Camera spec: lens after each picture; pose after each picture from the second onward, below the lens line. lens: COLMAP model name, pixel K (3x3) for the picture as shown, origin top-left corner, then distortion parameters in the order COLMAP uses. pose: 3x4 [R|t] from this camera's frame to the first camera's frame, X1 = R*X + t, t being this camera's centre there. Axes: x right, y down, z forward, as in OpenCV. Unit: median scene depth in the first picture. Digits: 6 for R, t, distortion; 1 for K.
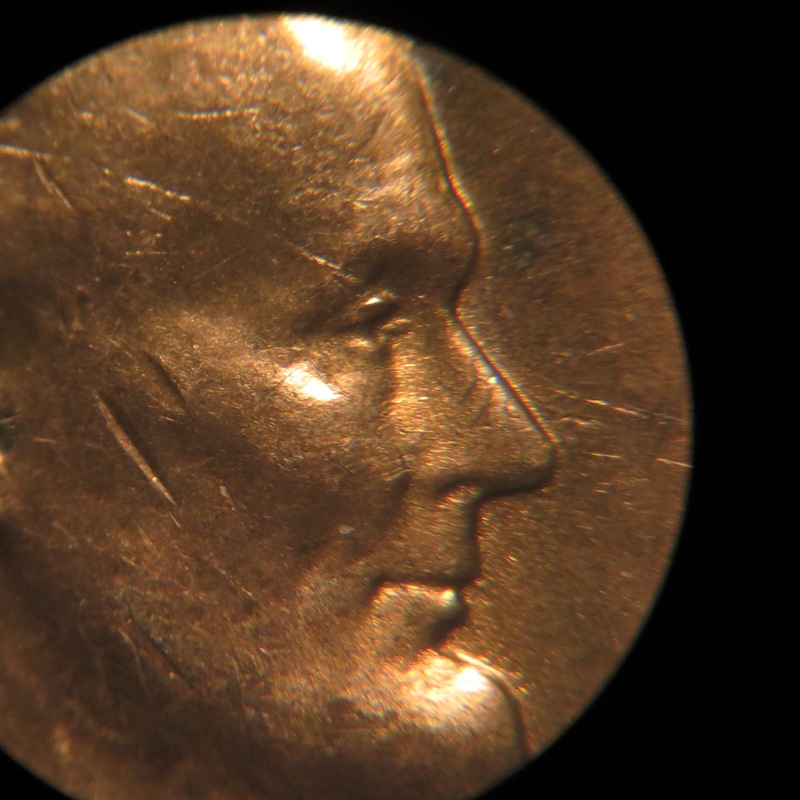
lens RADIAL K [[1053.9, 0, 397.4], [0, 1053.9, 397.5], [0, 0, 1]] dist [-0.035307, 0.000000]
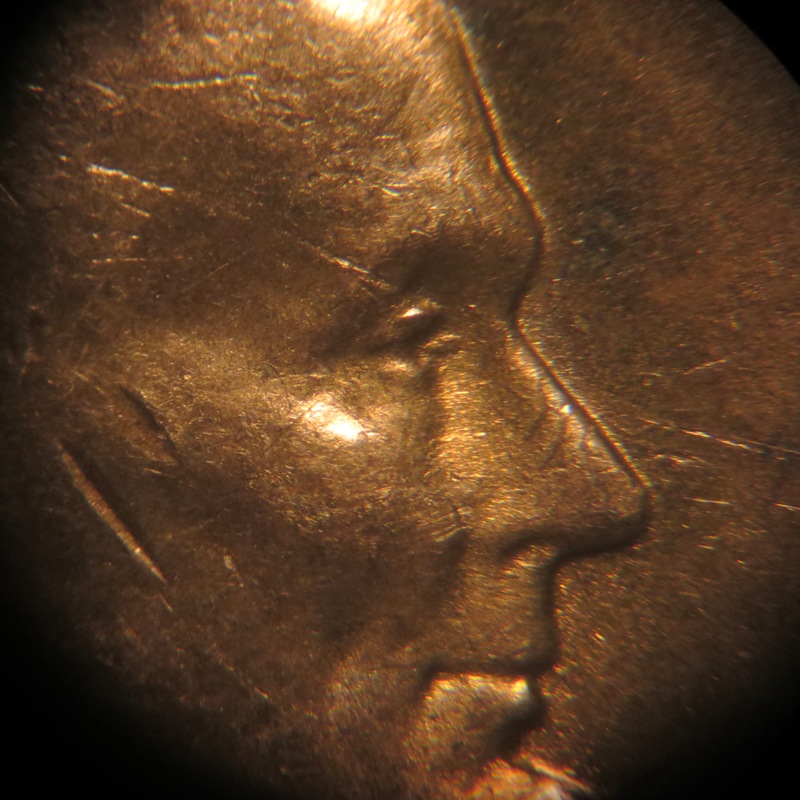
lens RADIAL K [[1560.1, 0, 399.9], [0, 1560.1, 401.7], [0, 0, 1]] dist [0.408282, 0.000000]
pose [[0.998480, -0.034399, -0.043073, 0.016587], [0.033740, 0.999304, -0.015940, -0.007372], [0.043591, 0.014463, 0.998945, -0.171911]]
